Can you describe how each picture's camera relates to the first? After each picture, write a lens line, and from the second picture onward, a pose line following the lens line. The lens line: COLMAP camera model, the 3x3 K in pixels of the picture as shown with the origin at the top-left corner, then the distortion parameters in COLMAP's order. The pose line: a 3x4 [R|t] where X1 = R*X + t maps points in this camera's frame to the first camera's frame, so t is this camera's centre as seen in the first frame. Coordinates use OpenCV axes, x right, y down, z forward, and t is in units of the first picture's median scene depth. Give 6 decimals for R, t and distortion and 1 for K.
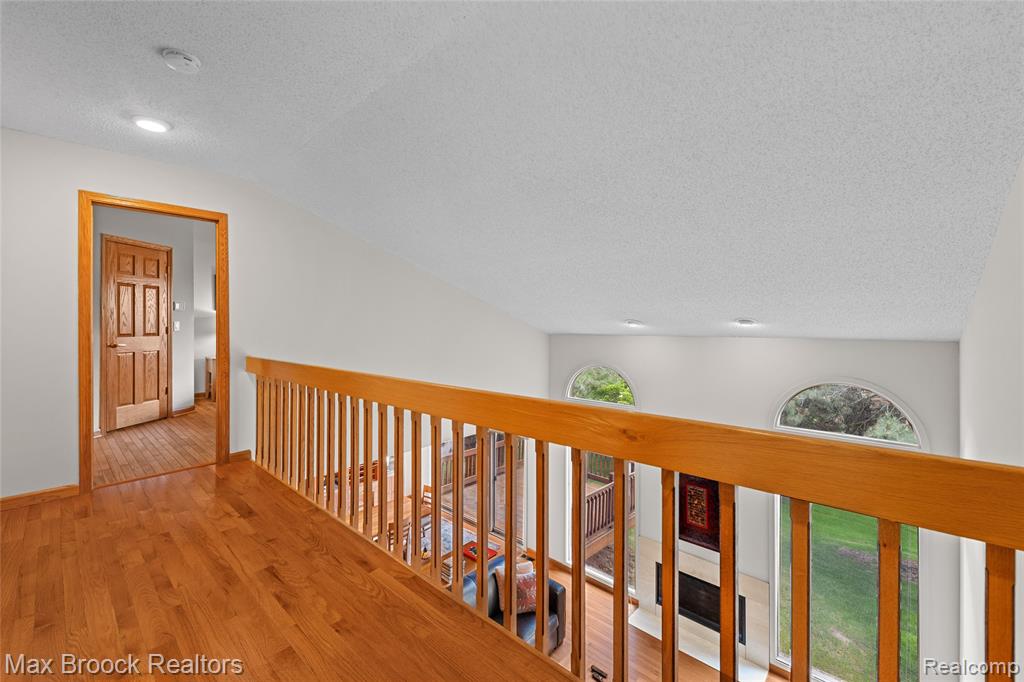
lens RADIAL K [[423.2, 0, 513.7], [0, 423.2, 336.7], [0, 0, 1]] dist [0.001096, -0.000343]
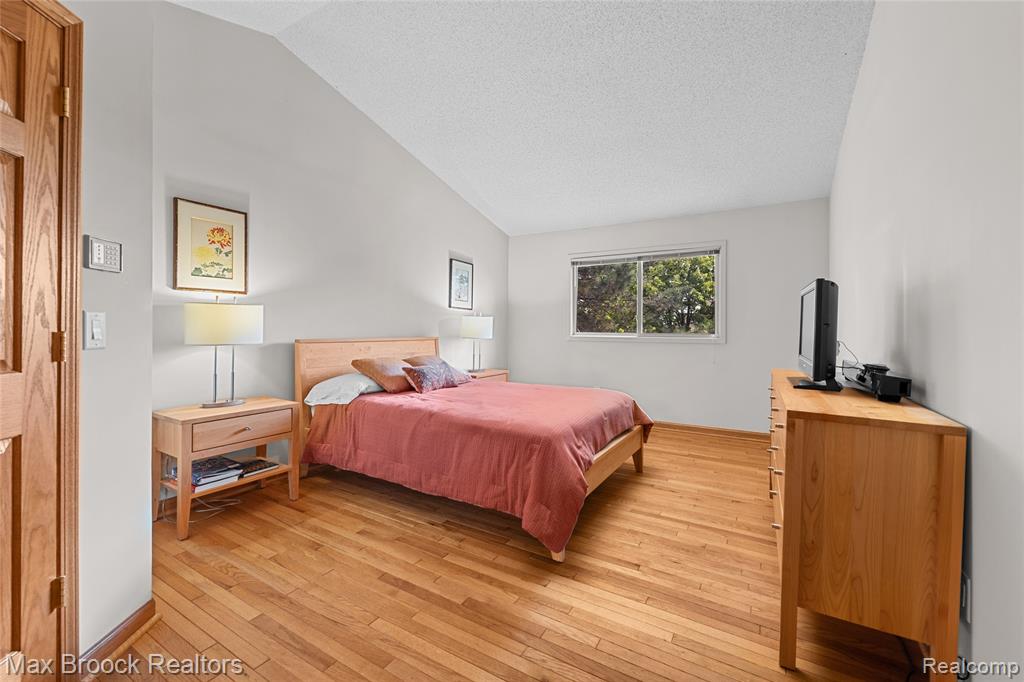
lens RADIAL K [[423.2, 0, 508.1], [0, 423.2, 334.0], [0, 0, 1]] dist [0.001096, -0.000343]
pose [[0.978664, 0.011744, 0.205133, -0.615822], [-0.012838, 0.999910, 0.004004, -0.027113], [-0.205067, -0.006552, 0.978726, 0.708598]]
